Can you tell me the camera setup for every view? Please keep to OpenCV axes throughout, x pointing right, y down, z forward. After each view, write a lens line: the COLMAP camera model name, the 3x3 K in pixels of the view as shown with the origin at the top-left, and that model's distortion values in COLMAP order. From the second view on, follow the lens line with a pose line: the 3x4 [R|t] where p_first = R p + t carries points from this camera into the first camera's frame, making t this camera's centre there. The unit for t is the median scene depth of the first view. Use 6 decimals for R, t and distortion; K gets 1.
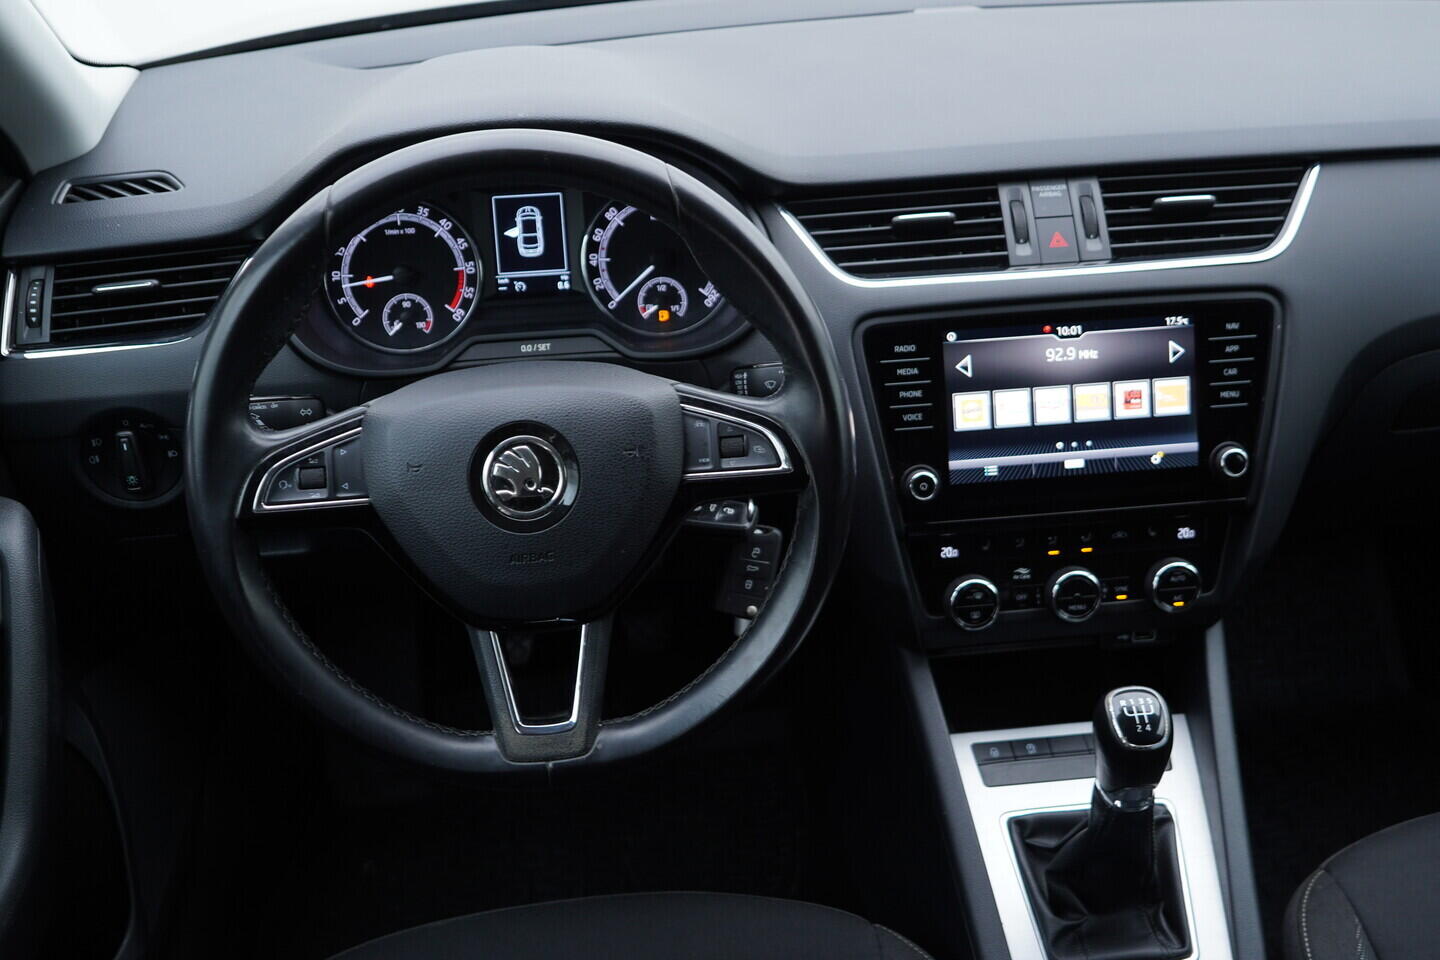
lens RADIAL K [[1474.2, 0, 720.0], [0, 1474.2, 480.0], [0, 0, 1]] dist [-0.003565, 0.020463]
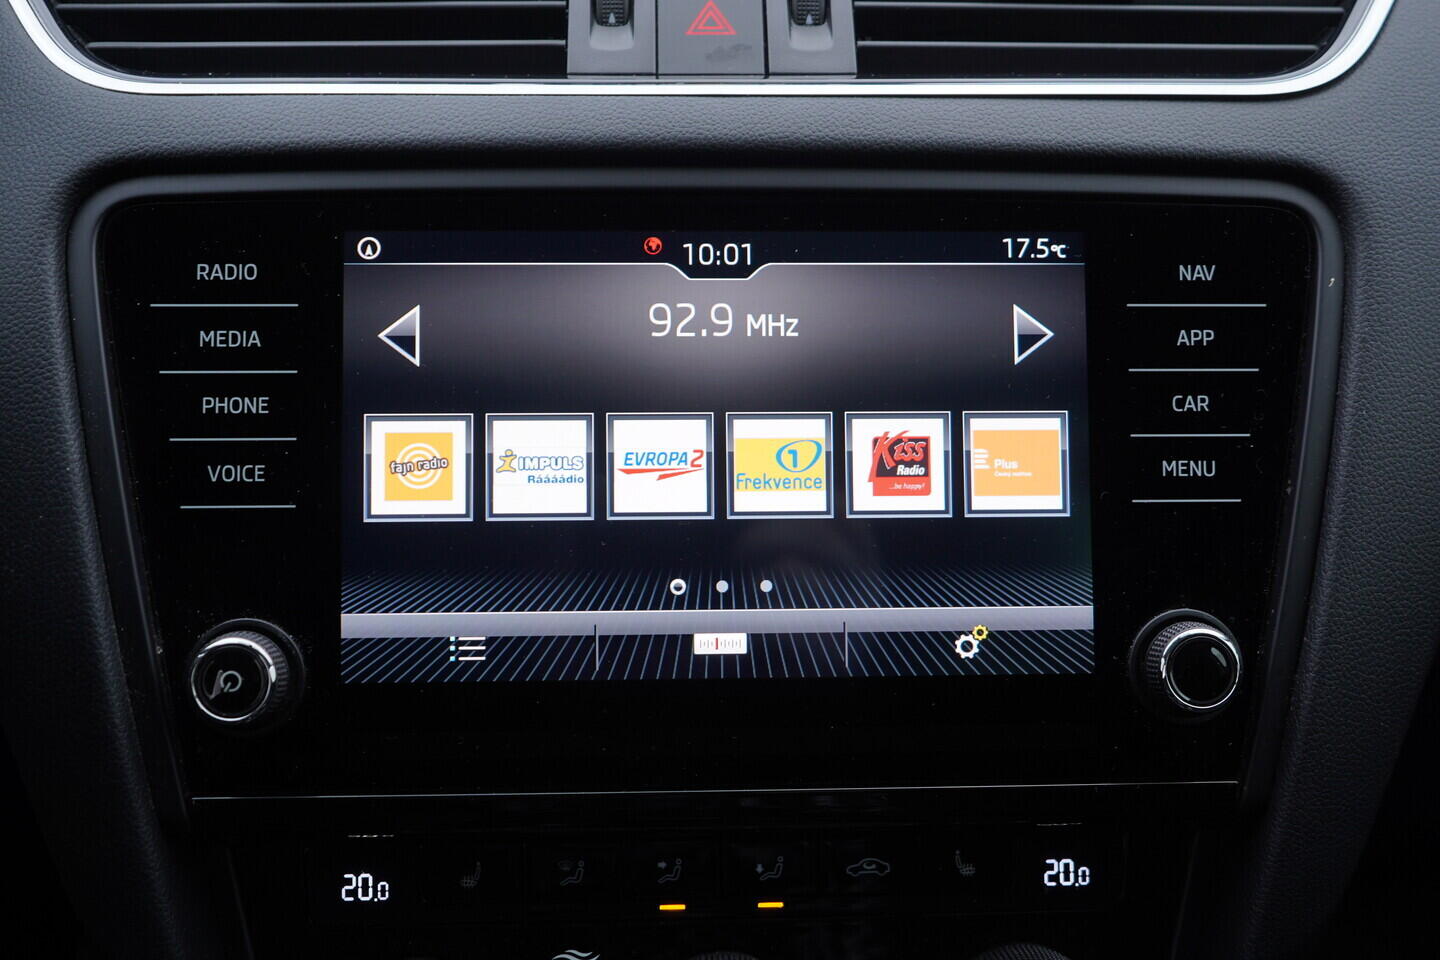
lens RADIAL K [[1474.2, 0, 720.0], [0, 1474.2, 480.0], [0, 0, 1]] dist [-0.003565, 0.020463]
pose [[0.997916, 0.055464, -0.032981, 0.249823], [-0.060344, 0.983169, -0.172444, 0.010181], [0.022862, 0.174075, 0.984467, 0.663895]]
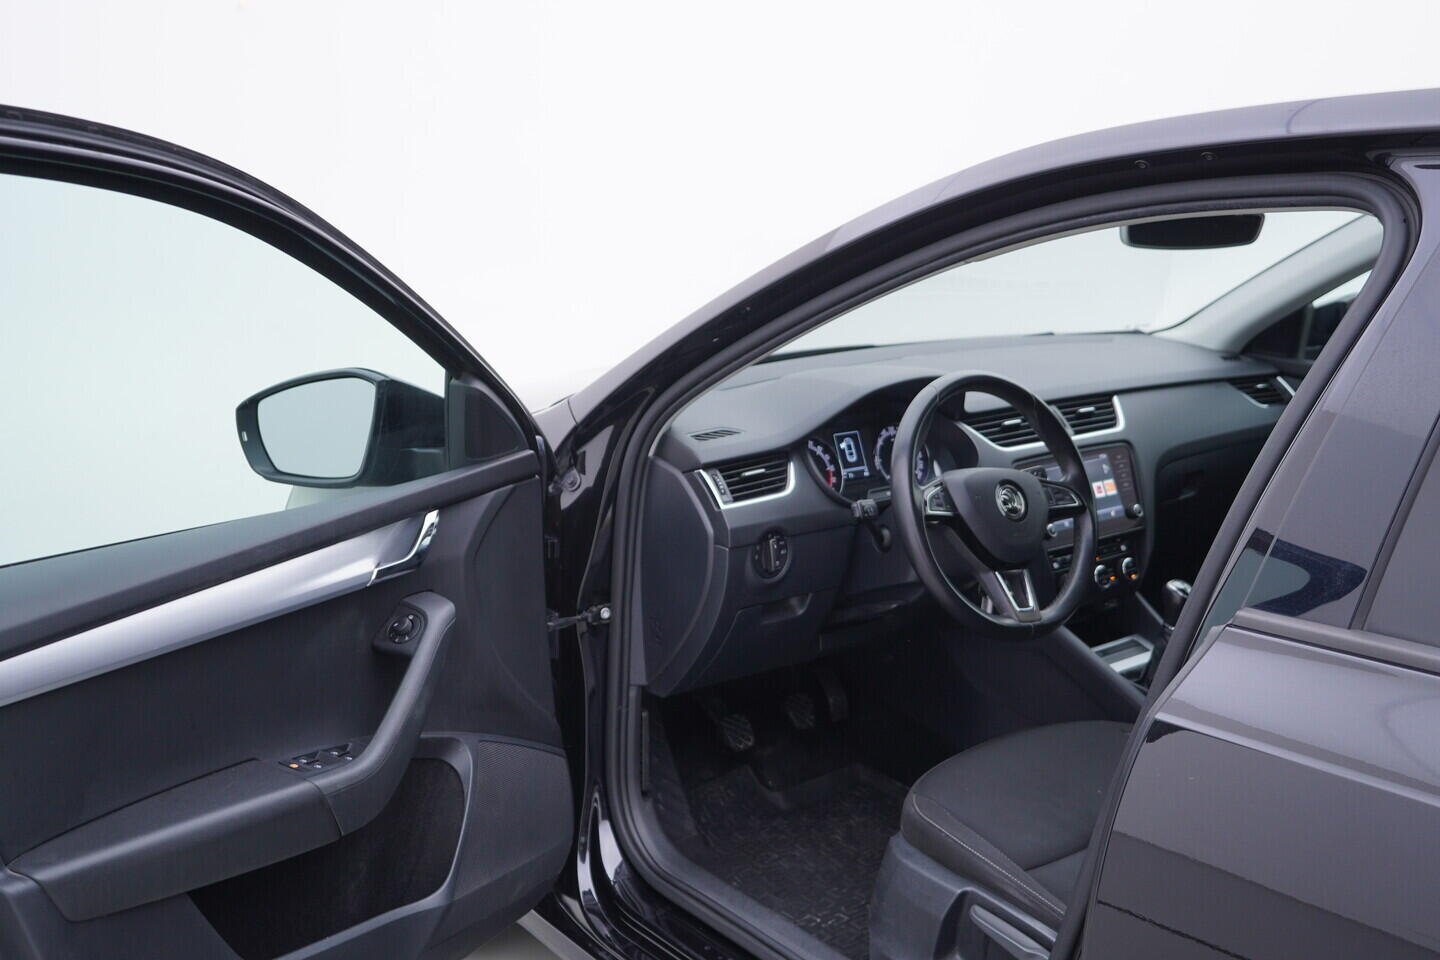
lens RADIAL K [[1474.2, 0, 720.0], [0, 1474.2, 480.0], [0, 0, 1]] dist [-0.003565, 0.020463]
pose [[0.838942, -0.085429, 0.537474, -1.479234], [0.256564, 0.933052, -0.252166, 0.366449], [-0.479950, 0.349449, 0.804695, -0.596416]]
